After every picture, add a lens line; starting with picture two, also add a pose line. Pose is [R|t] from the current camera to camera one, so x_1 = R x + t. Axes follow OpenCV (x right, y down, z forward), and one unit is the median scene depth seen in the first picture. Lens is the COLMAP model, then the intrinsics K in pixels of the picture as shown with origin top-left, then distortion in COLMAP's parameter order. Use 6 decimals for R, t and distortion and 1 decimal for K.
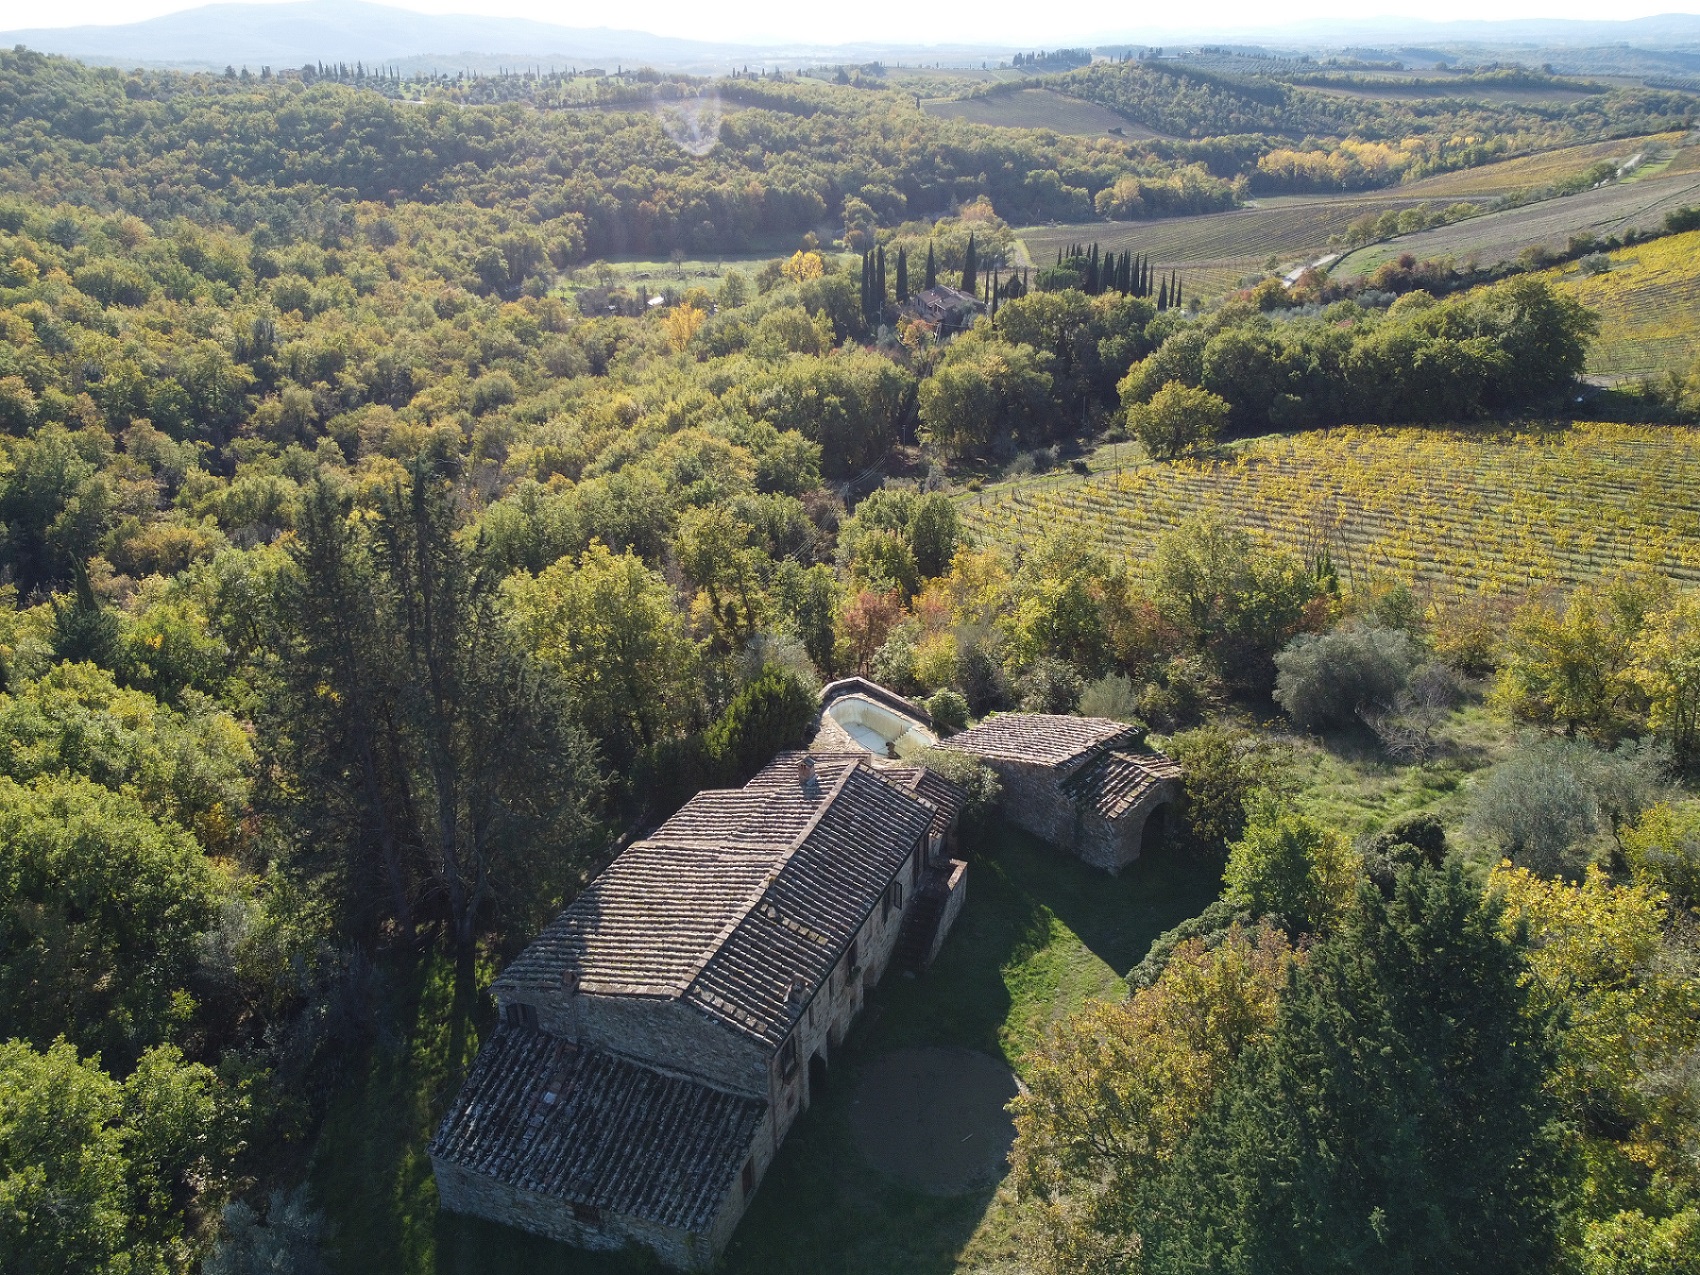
lens RADIAL K [[1280.3, 0, 845.8], [0, 1280.3, 637.5], [0, 0, 1]] dist [-0.001644, -0.000610]
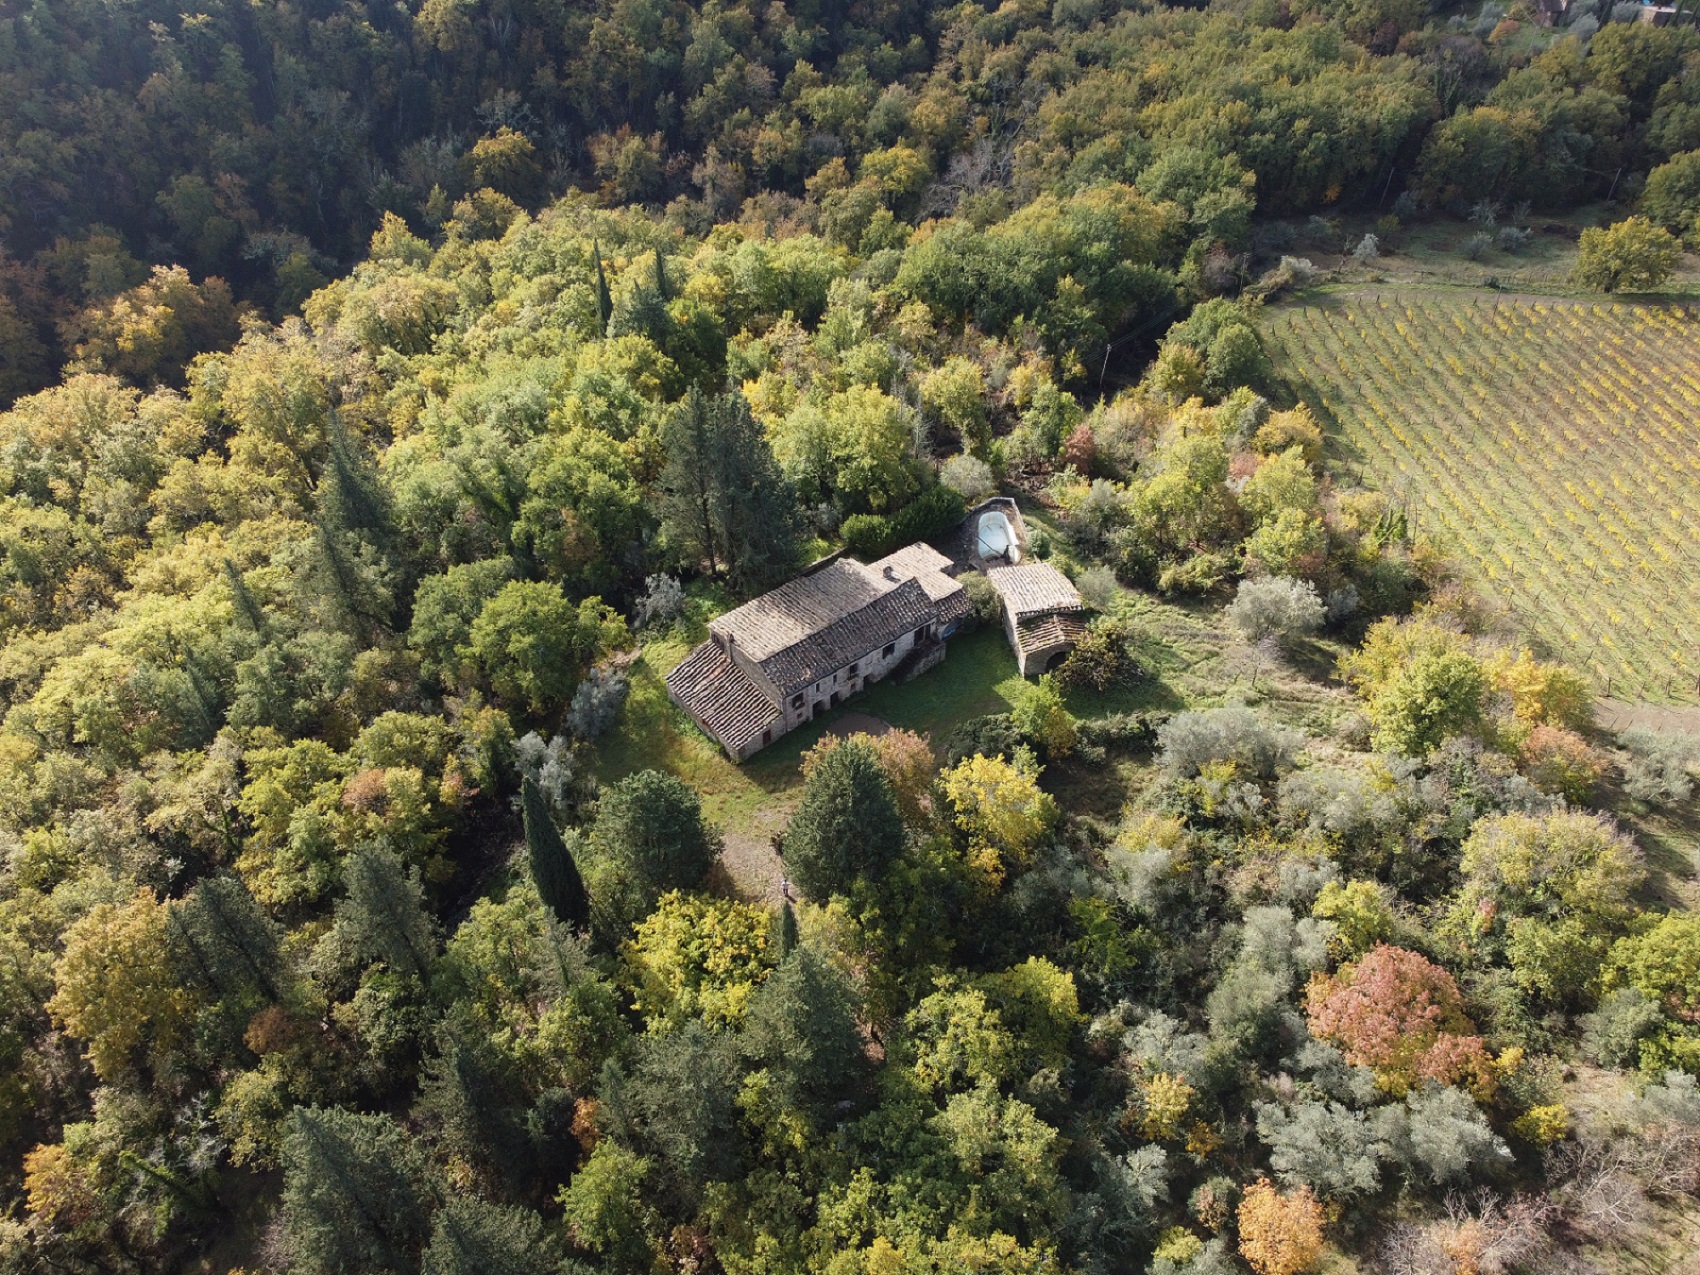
lens RADIAL K [[1280.3, 0, 845.8], [0, 1280.3, 637.5], [0, 0, 1]] dist [-0.001644, -0.000610]
pose [[0.861291, 0.378947, -0.338493, 0.057670], [-0.226920, 0.882921, 0.411045, -0.056332], [0.454627, -0.277219, 0.846442, -0.069005]]
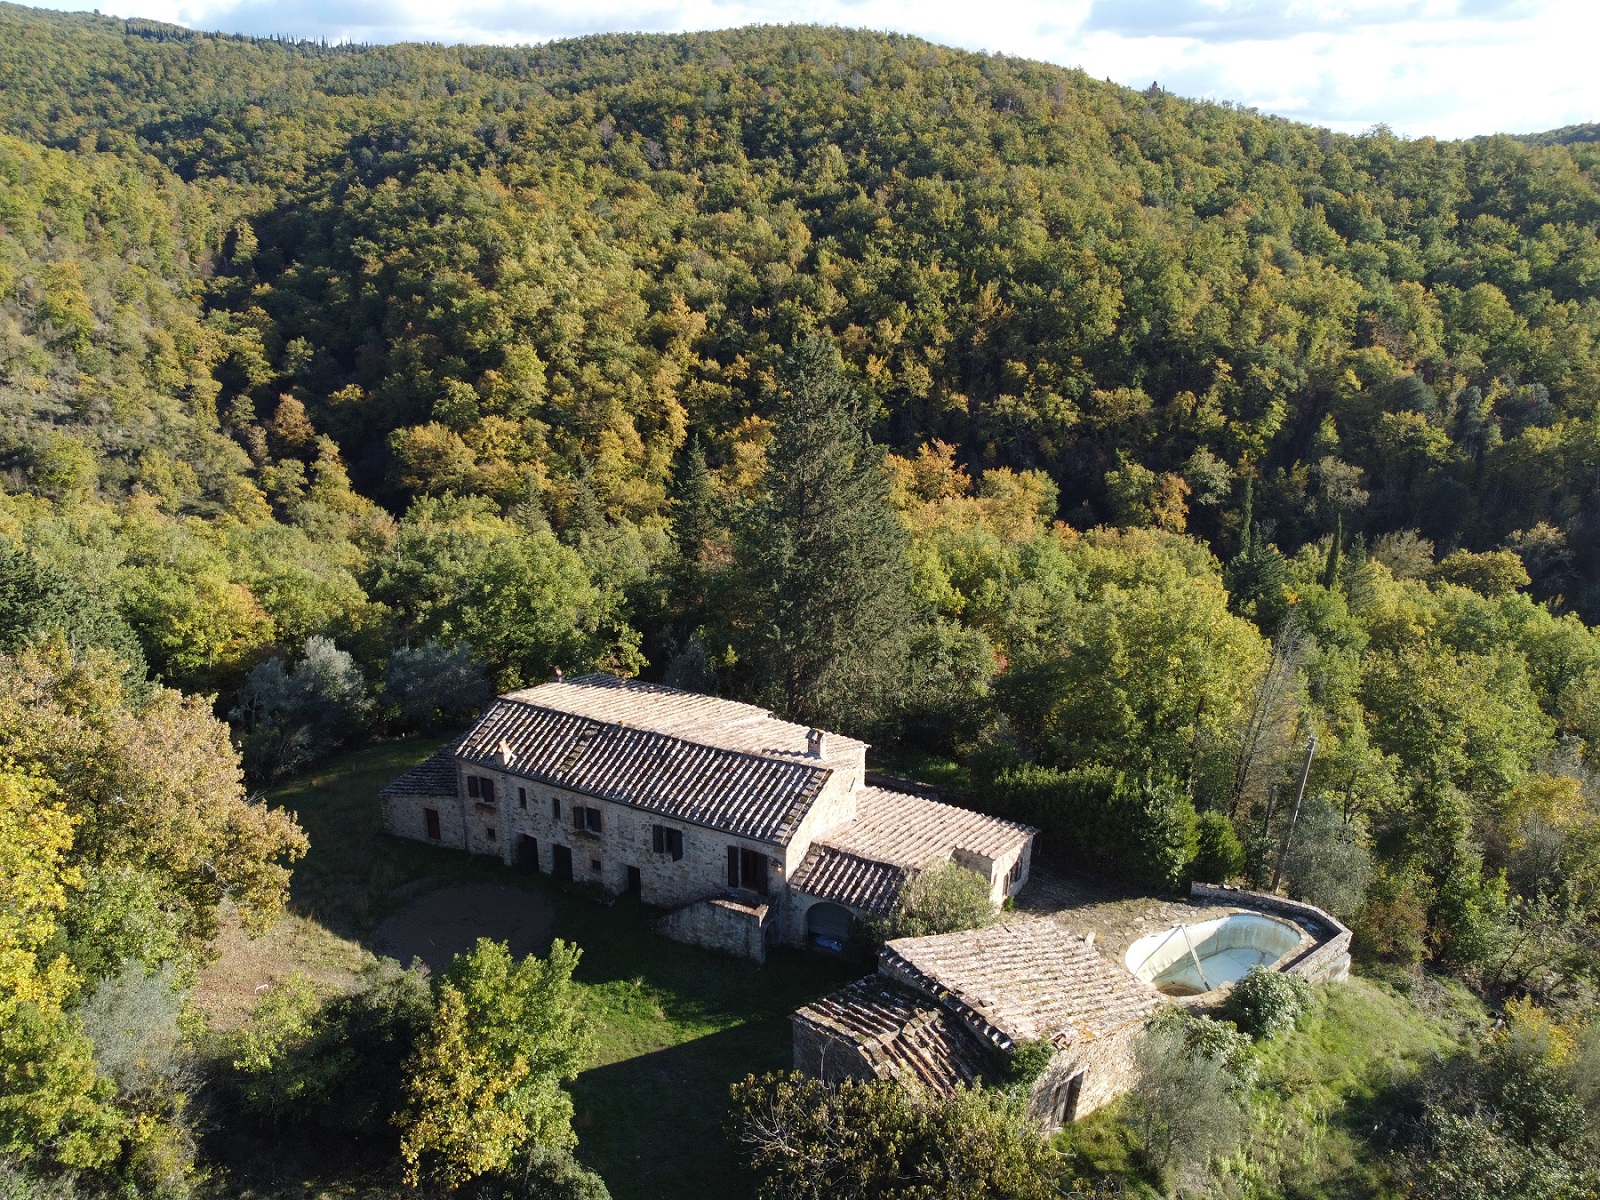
lens RADIAL K [[1205.0, 0, 796.1], [0, 1205.0, 600.0], [0, 0, 1]] dist [-0.001644, -0.000610]
pose [[-0.054656, 0.359405, -0.931580, 0.070140], [-0.426480, 0.835188, 0.347239, -0.026577], [0.902844, 0.416279, 0.107631, 0.077325]]
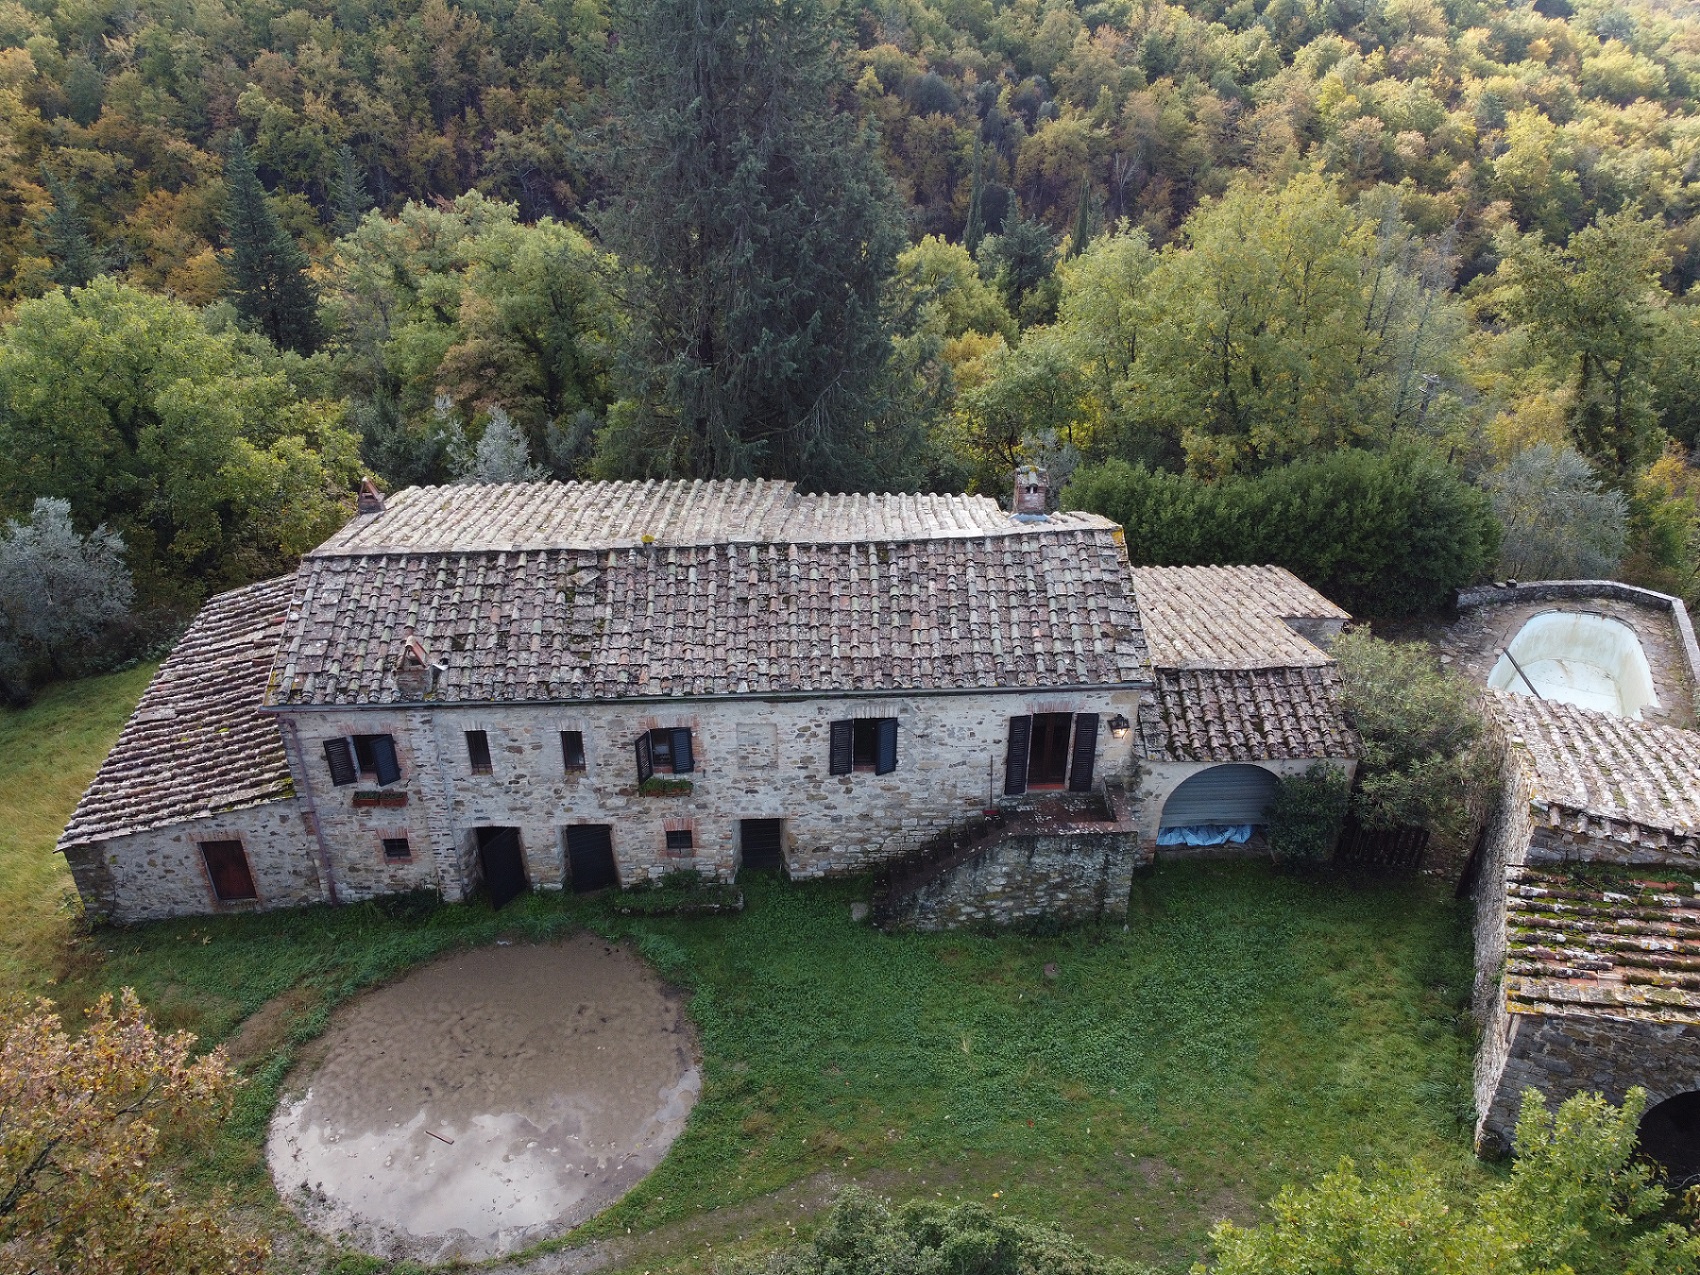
lens RADIAL K [[1280.3, 0, 845.8], [0, 1280.3, 637.5], [0, 0, 1]] dist [-0.001644, -0.000610]
pose [[0.442325, 0.464451, -0.767225, 0.031899], [-0.388225, 0.870316, 0.303038, 0.002599], [0.808474, 0.163815, 0.565274, 0.061061]]
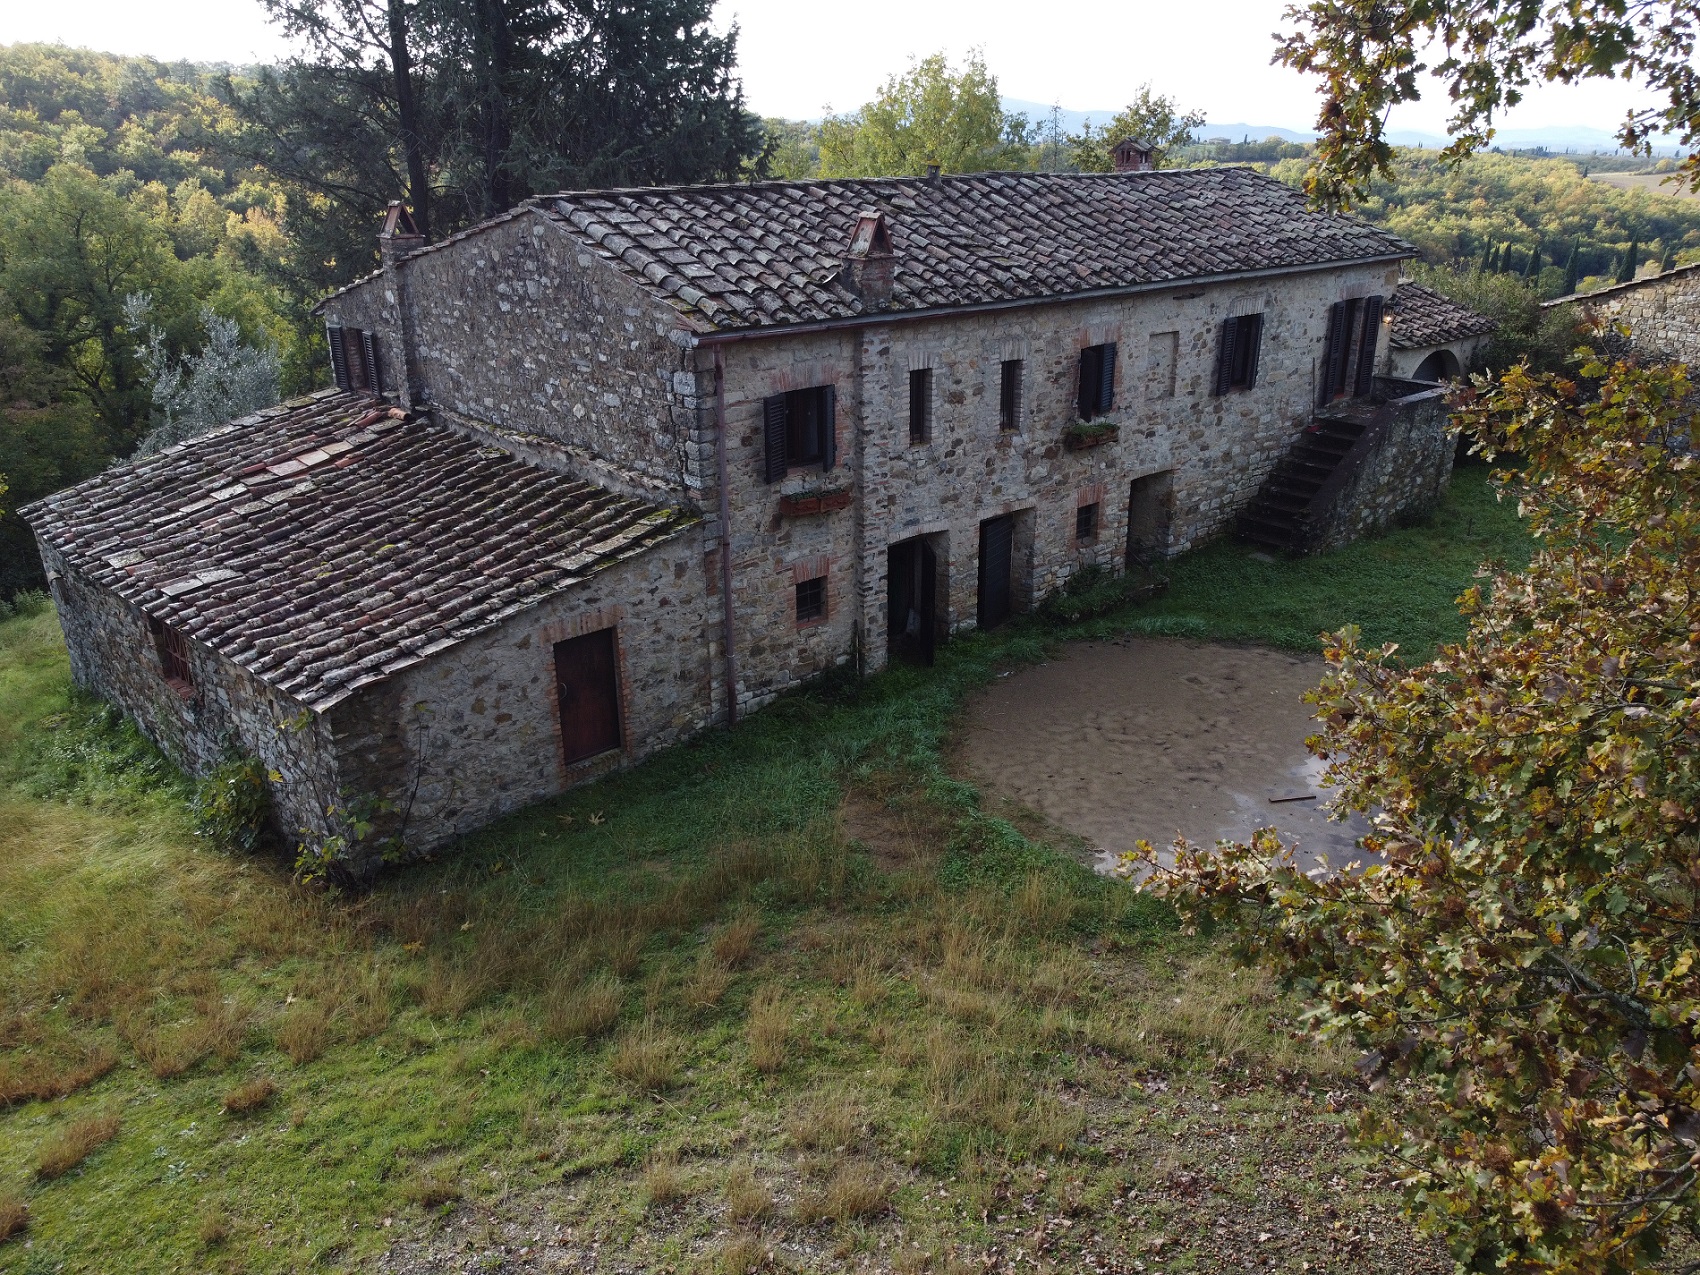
lens RADIAL K [[1280.3, 0, 845.8], [0, 1280.3, 637.5], [0, 0, 1]] dist [-0.001644, -0.000610]
pose [[0.900239, 0.166359, -0.402361, 0.008612], [-0.192724, 0.980918, -0.025632, 0.028118], [0.390419, 0.100620, 0.915122, 0.049257]]
